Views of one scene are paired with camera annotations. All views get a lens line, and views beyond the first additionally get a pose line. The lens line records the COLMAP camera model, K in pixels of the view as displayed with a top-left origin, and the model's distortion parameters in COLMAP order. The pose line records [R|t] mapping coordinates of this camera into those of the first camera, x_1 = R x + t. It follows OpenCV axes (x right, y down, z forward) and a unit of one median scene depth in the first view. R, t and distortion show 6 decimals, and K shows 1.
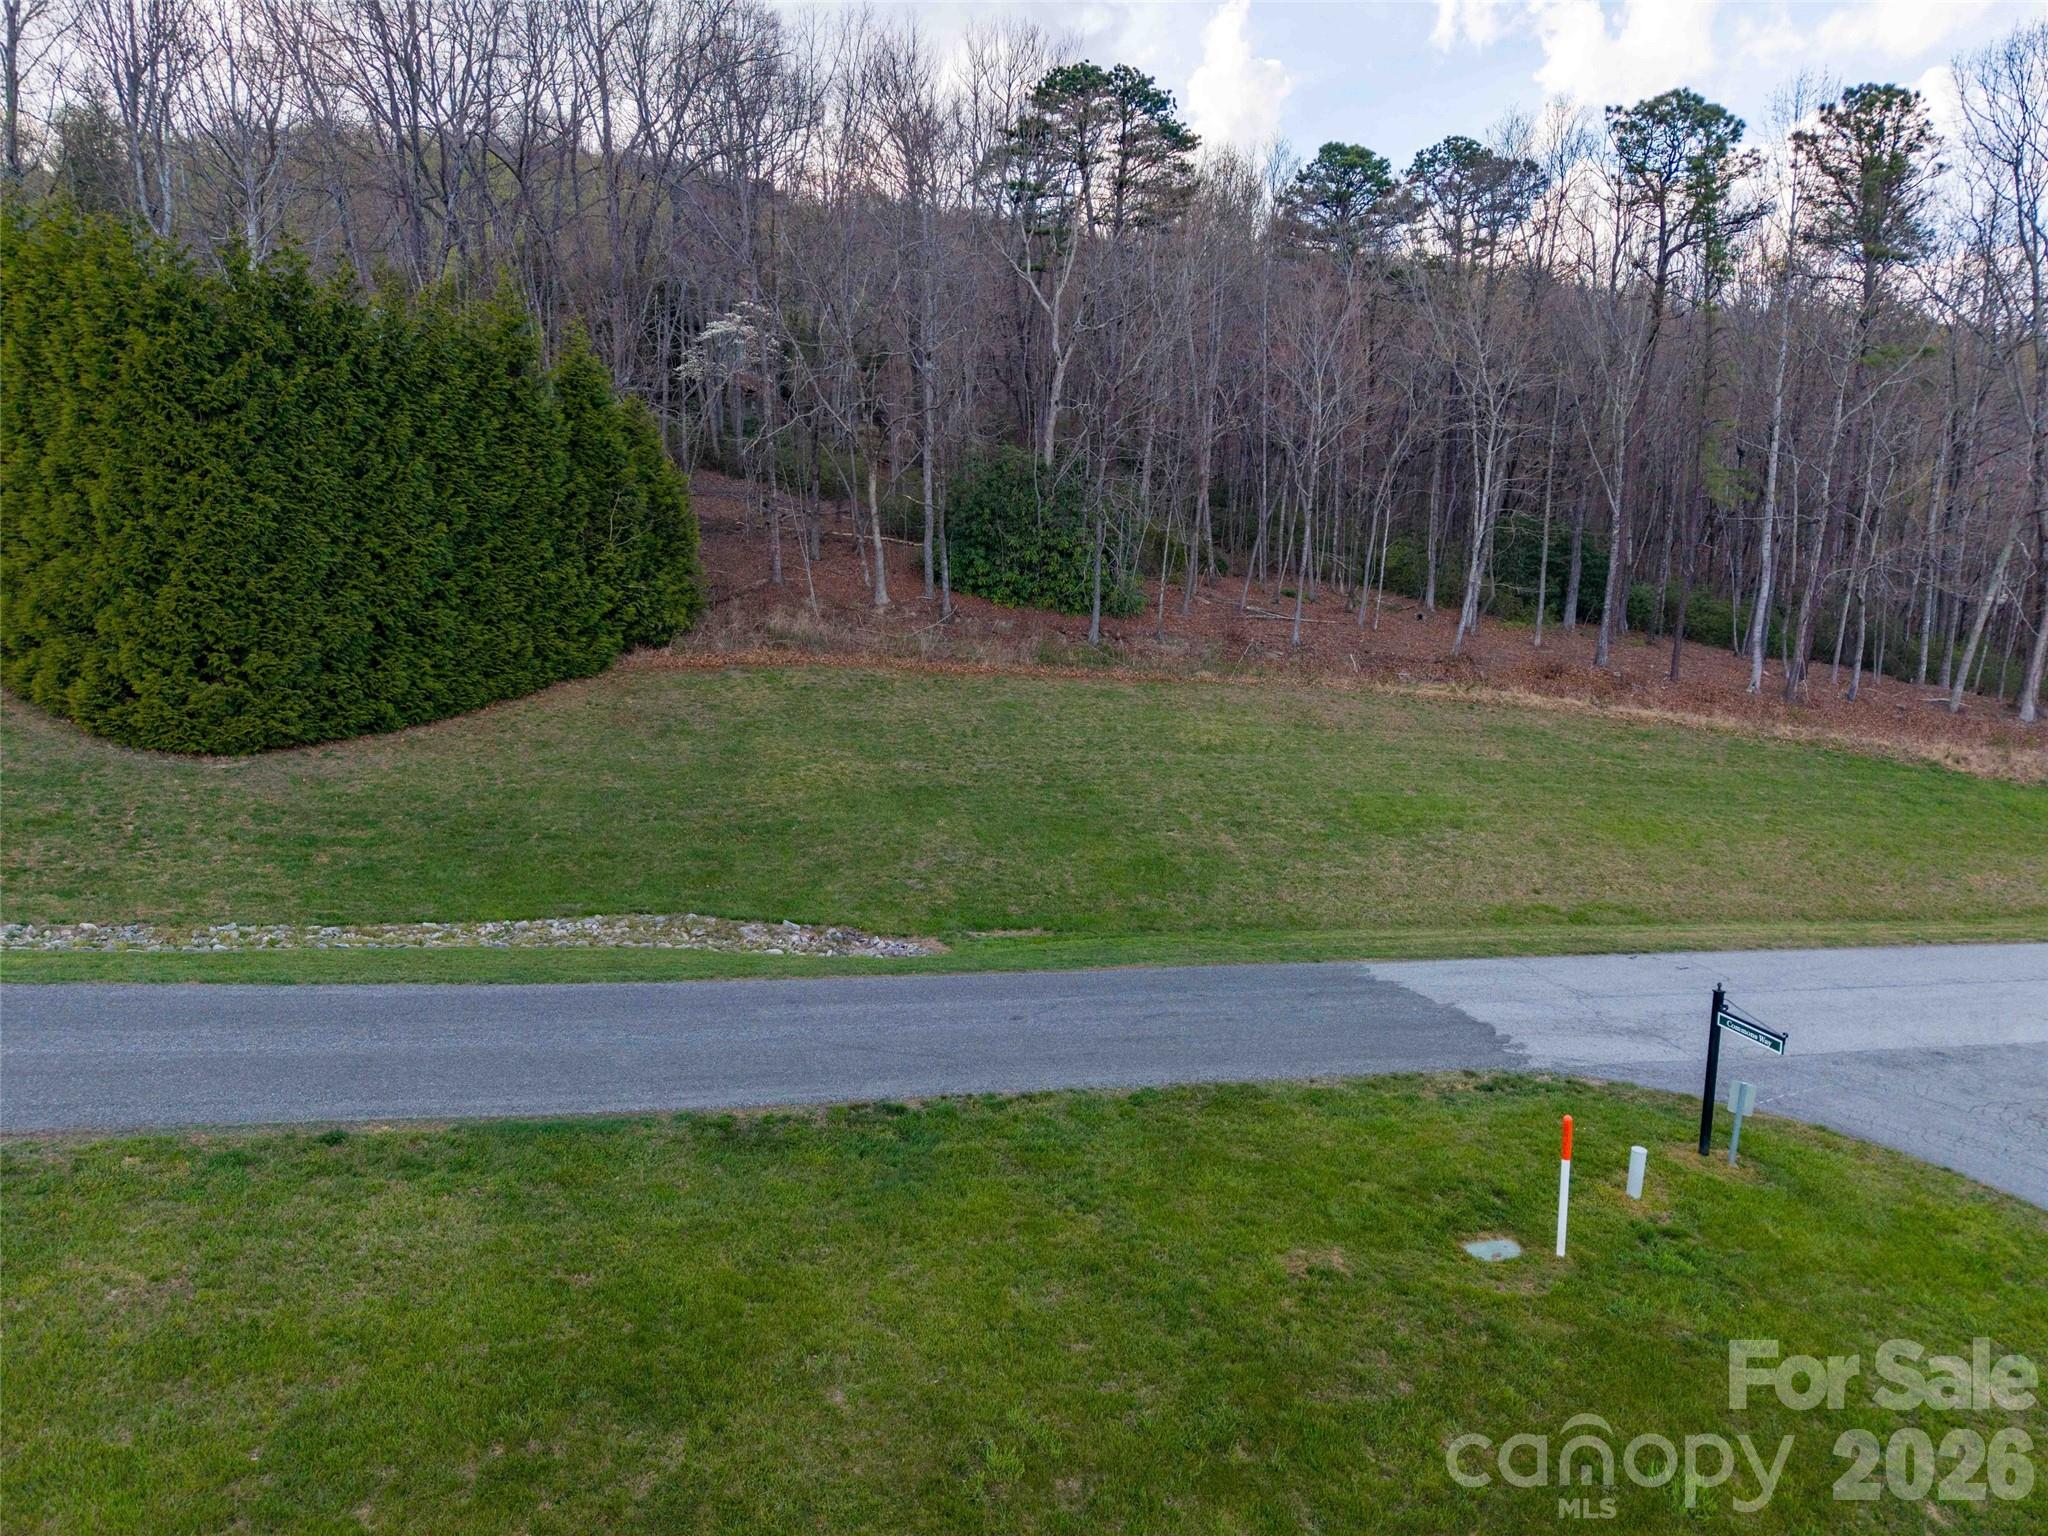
lens RADIAL K [[1369.1, 0, 1024.0], [0, 1369.1, 768.0], [0, 0, 1]] dist [0.041778, -0.038705]
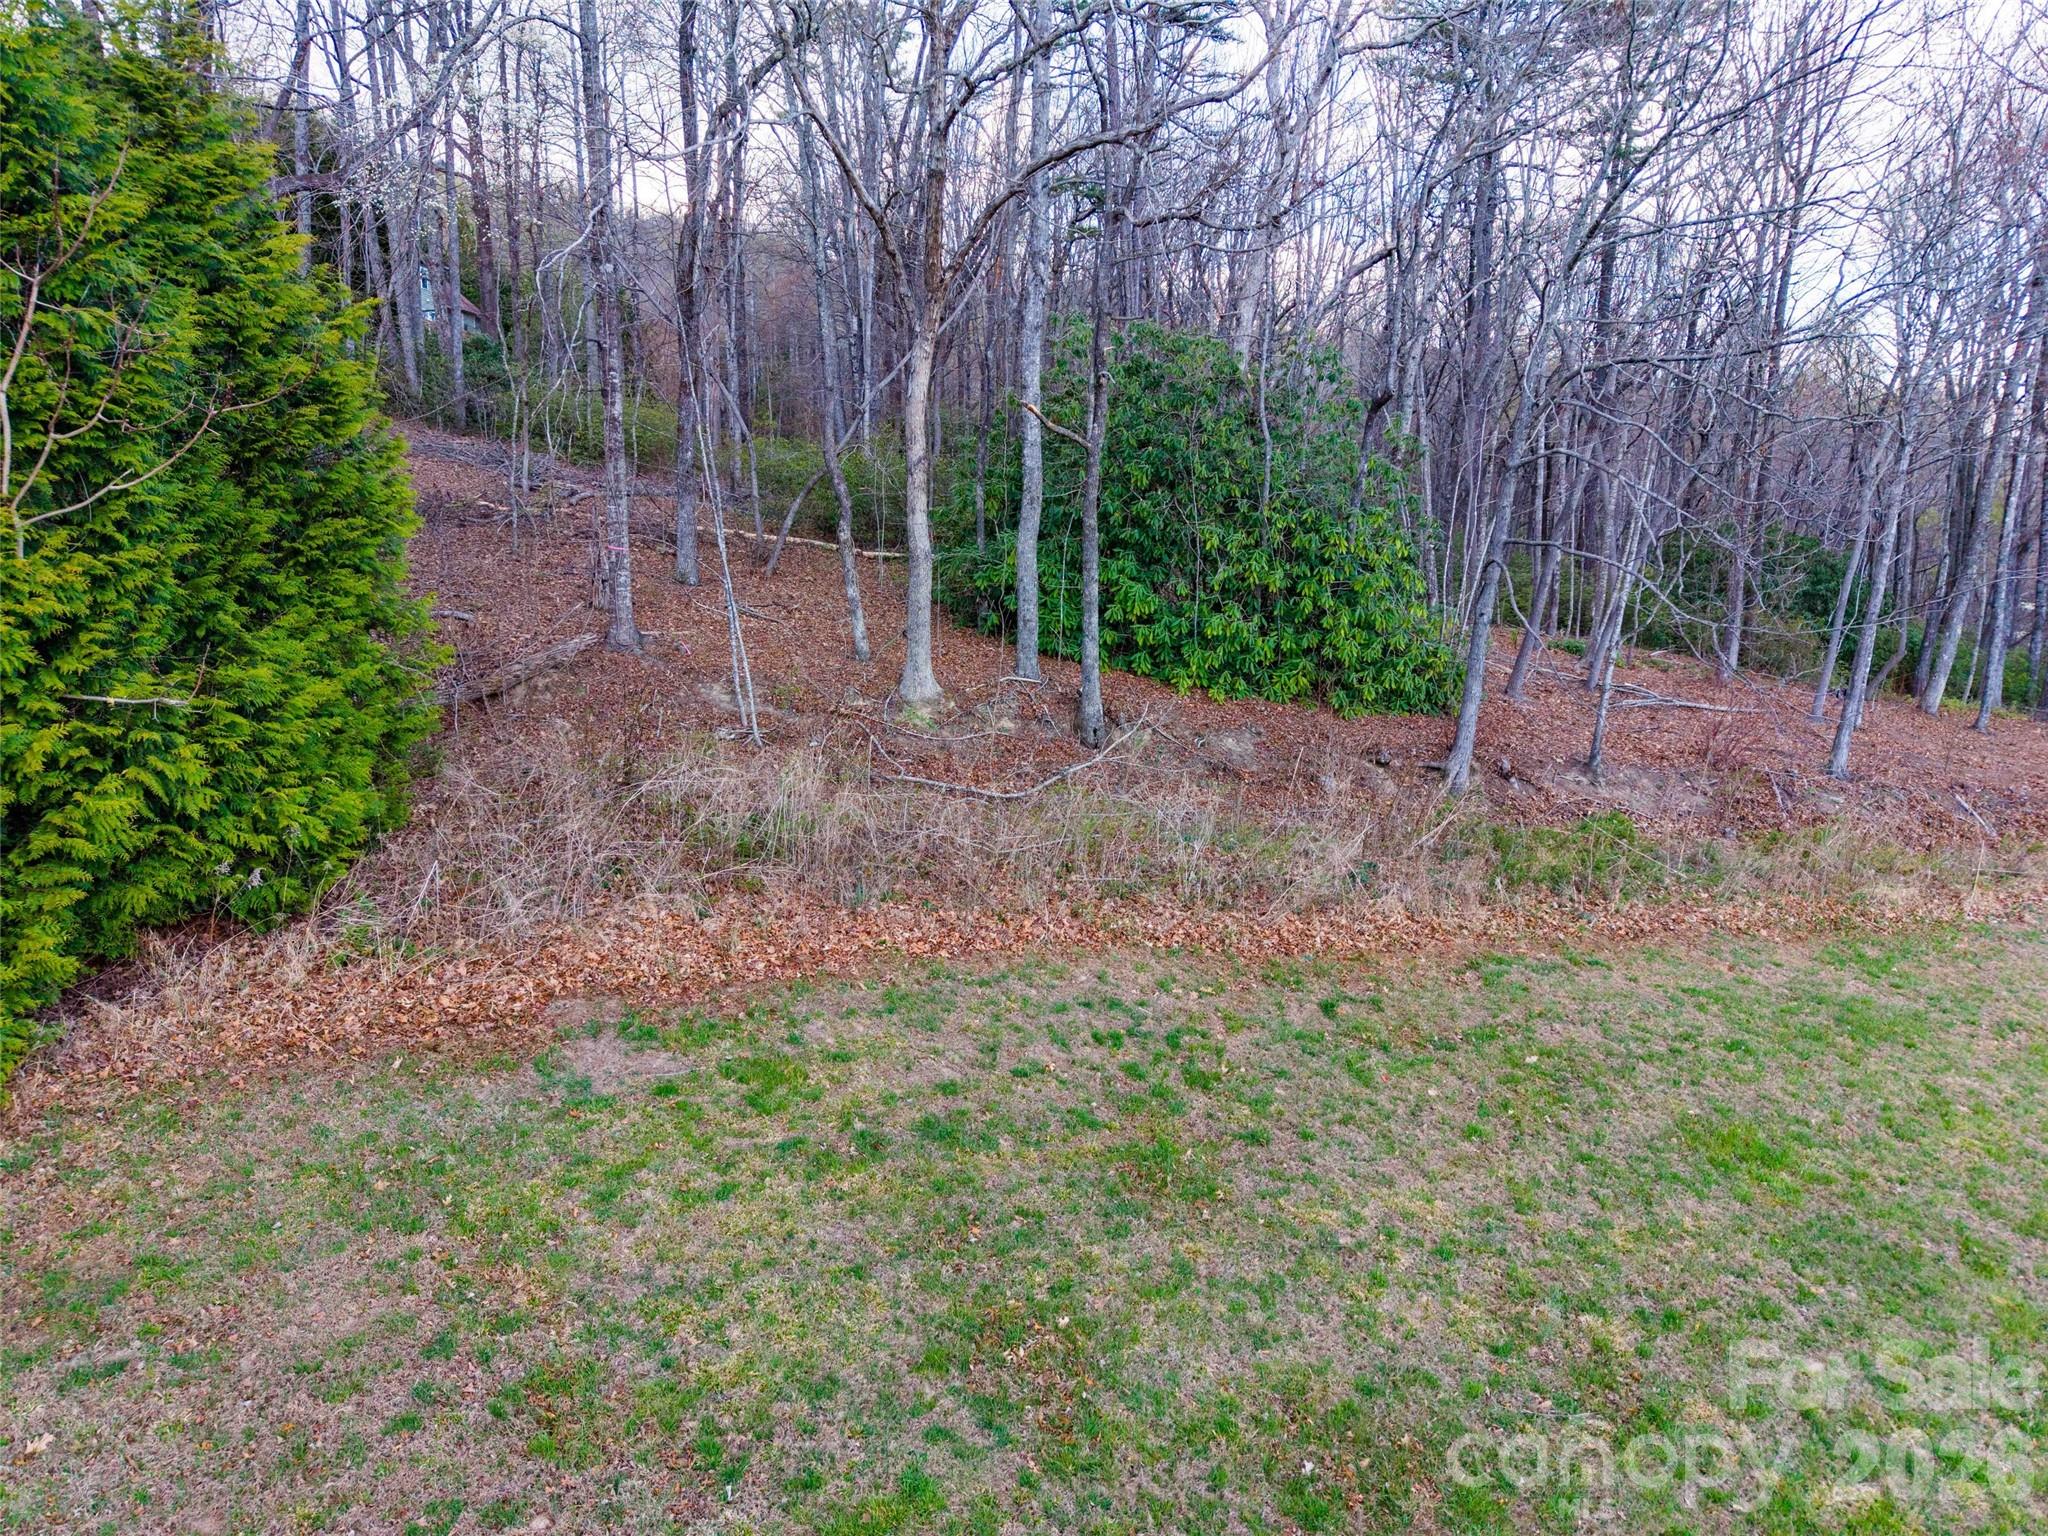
lens RADIAL K [[1369.1, 0, 1024.0], [0, 1369.1, 768.0], [0, 0, 1]] dist [0.041778, -0.038705]
pose [[0.978189, -0.023981, 0.206326, -0.174063], [0.027297, 0.999540, -0.013241, -0.106405], [-0.205914, 0.018584, 0.978394, 0.696733]]
